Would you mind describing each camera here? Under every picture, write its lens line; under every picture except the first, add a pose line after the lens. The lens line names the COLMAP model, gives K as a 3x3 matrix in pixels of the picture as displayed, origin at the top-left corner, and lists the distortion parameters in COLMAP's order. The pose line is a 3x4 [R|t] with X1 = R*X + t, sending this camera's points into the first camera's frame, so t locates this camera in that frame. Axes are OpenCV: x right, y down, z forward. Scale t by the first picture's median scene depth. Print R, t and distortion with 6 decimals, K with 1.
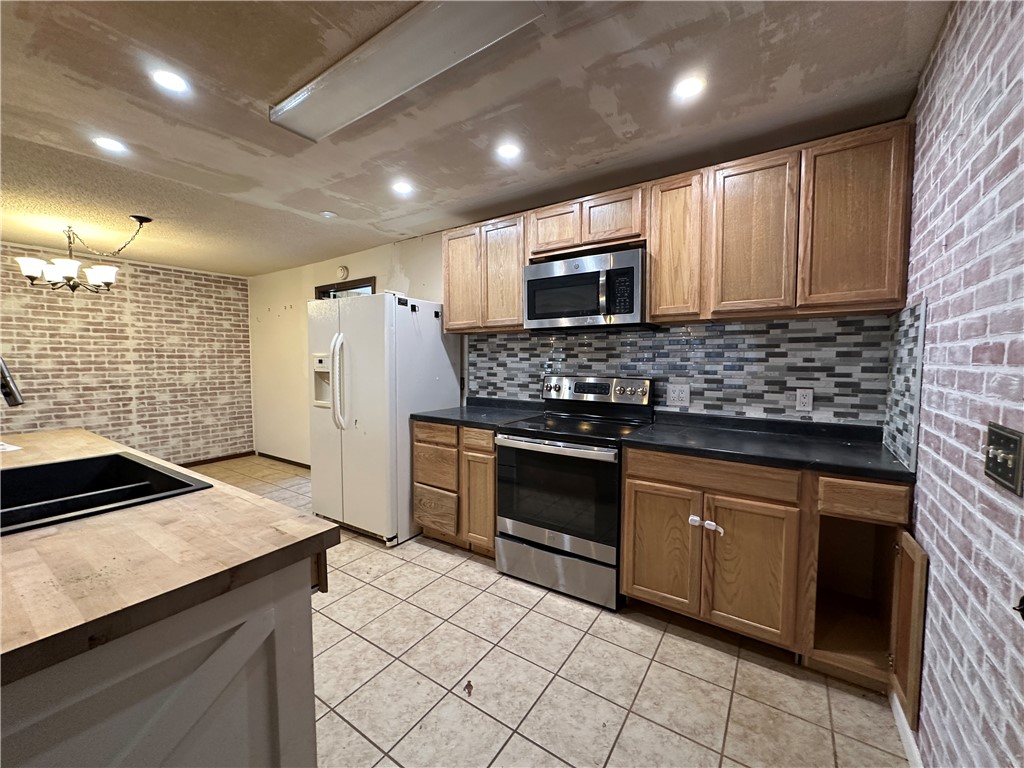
lens RADIAL K [[409.0, 0, 512.0], [0, 409.0, 384.8], [0, 0, 1]] dist [-0.001423, 0.000708]
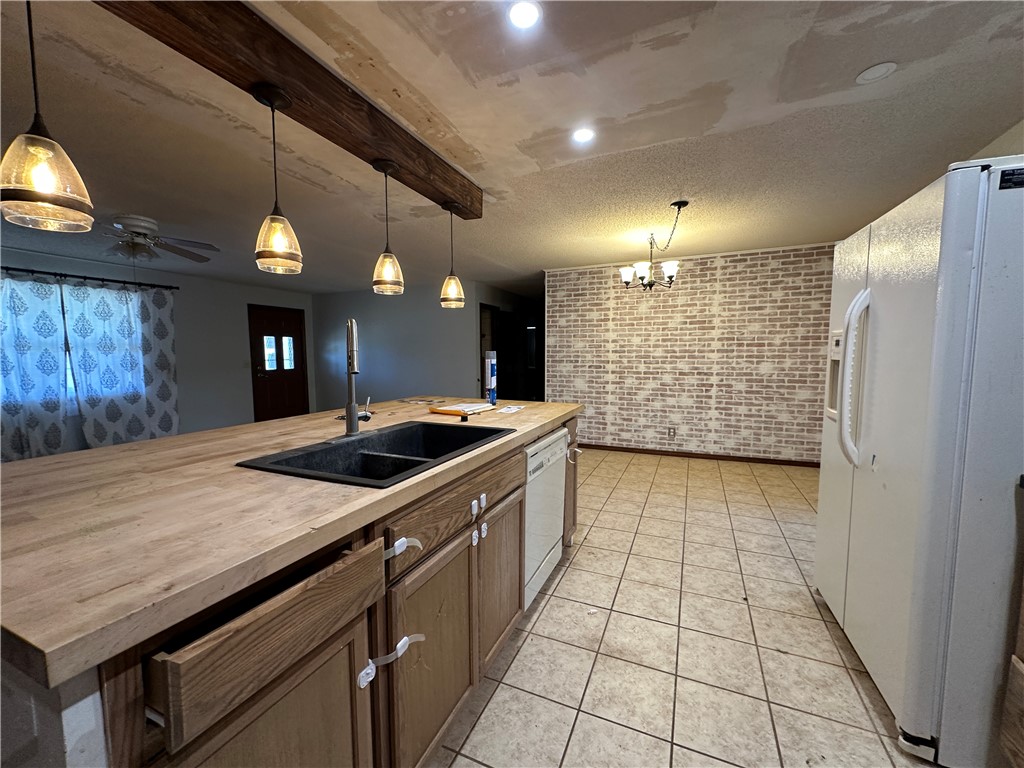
lens RADIAL K [[409.0, 0, 511.2], [0, 409.0, 384.4], [0, 0, 1]] dist [-0.001423, 0.000708]
pose [[0.171583, 0.072983, -0.982463, 0.022591], [-0.057923, 0.996274, 0.063893, -0.005383], [0.983465, 0.045944, 0.175171, 0.287052]]
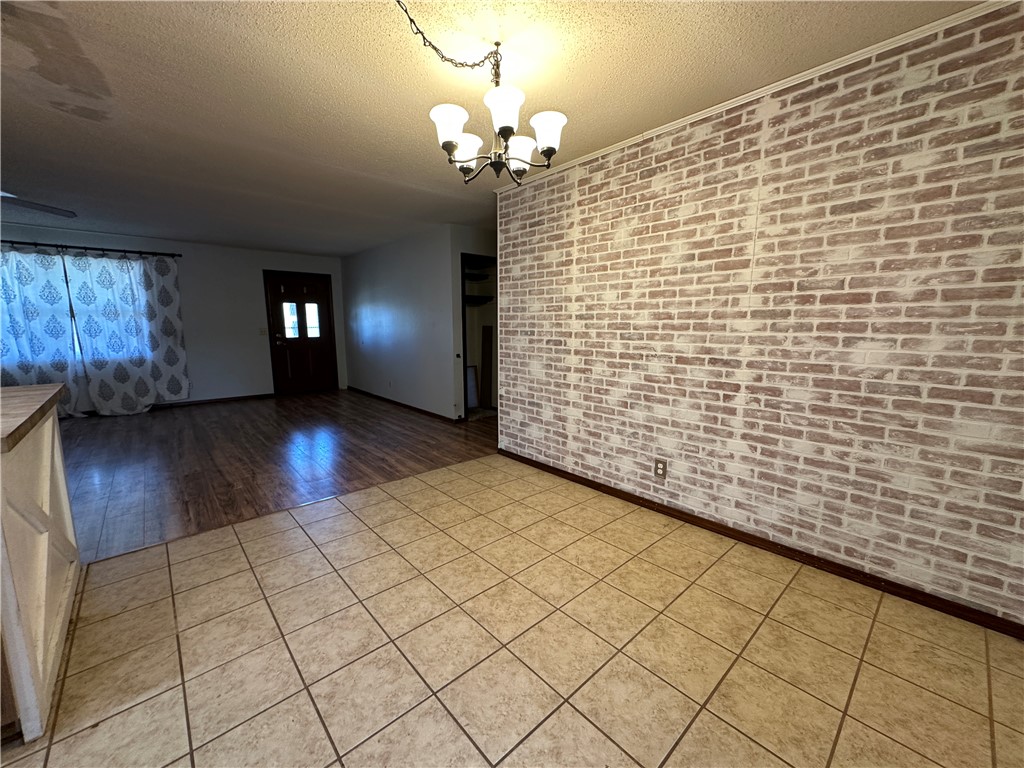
lens RADIAL K [[409.0, 0, 510.3], [0, 409.0, 384.1], [0, 0, 1]] dist [-0.001423, 0.000708]
pose [[-0.242879, 0.141427, -0.959692, -0.363724], [-0.061640, 0.985066, 0.160766, -0.032450], [0.968096, 0.098202, -0.230534, 0.809610]]
